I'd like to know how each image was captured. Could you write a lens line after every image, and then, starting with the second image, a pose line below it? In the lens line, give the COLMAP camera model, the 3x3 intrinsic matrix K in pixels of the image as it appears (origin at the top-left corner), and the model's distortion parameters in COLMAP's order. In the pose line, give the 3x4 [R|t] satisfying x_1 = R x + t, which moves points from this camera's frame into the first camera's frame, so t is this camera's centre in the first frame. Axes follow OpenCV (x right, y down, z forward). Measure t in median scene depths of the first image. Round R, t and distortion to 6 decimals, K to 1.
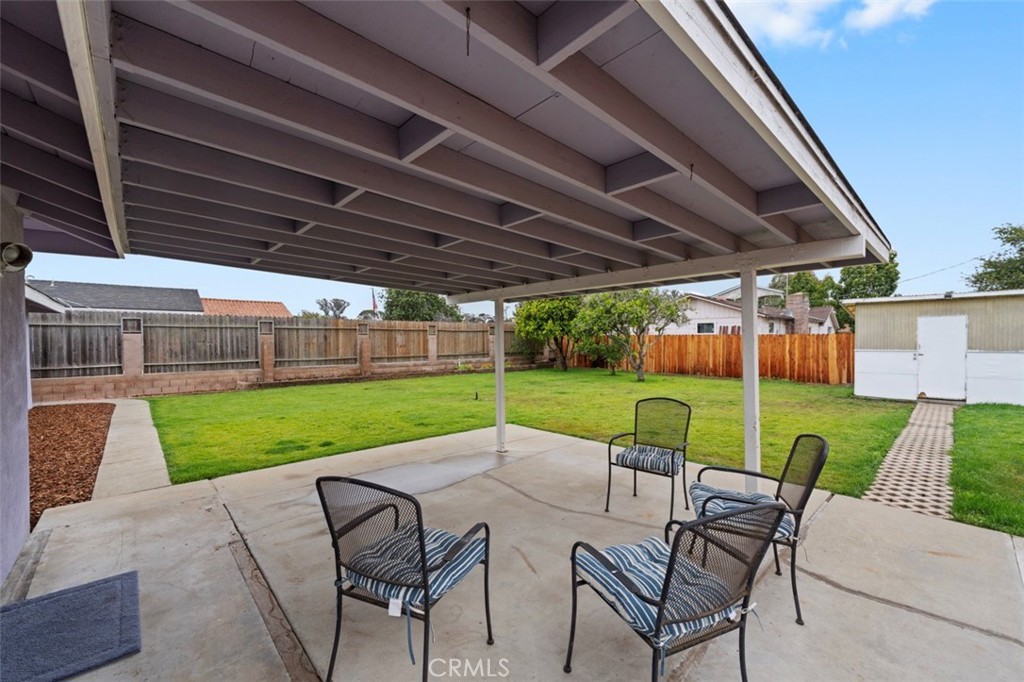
lens RADIAL K [[419.7, 0, 510.9], [0, 419.7, 342.7], [0, 0, 1]] dist [-0.001233, -0.000022]
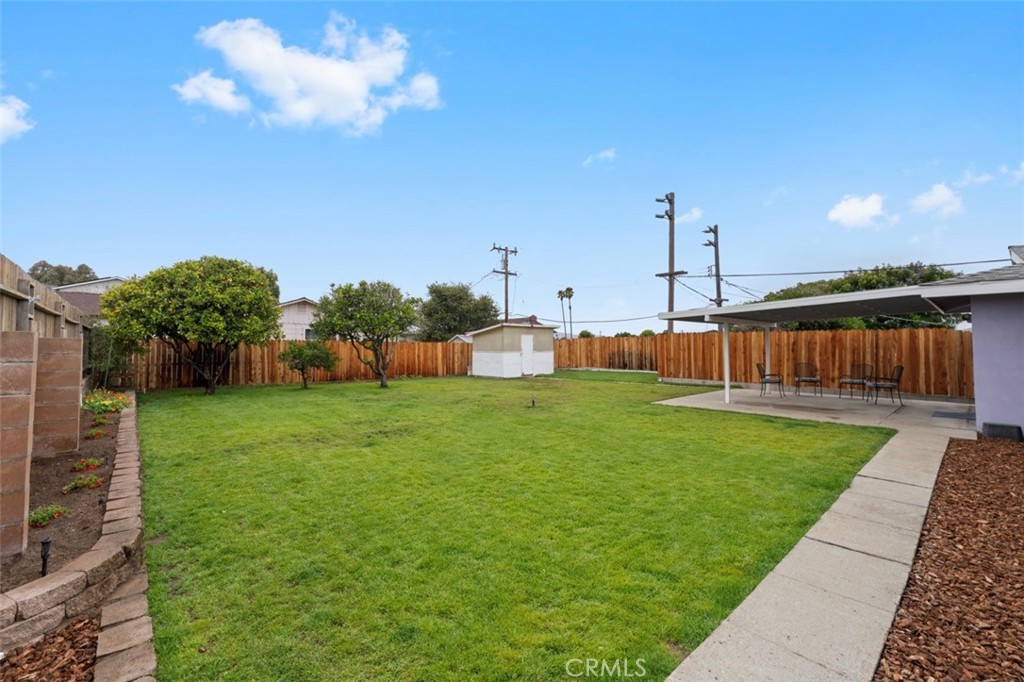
lens RADIAL K [[419.7, 0, 510.5], [0, 419.7, 340.9], [0, 0, 1]] dist [-0.001233, -0.000022]
pose [[-0.000059, 0.019492, 0.999810, -0.775763], [0.007903, 0.999779, -0.019491, 0.005293], [-0.999969, 0.007900, -0.000213, 0.802137]]
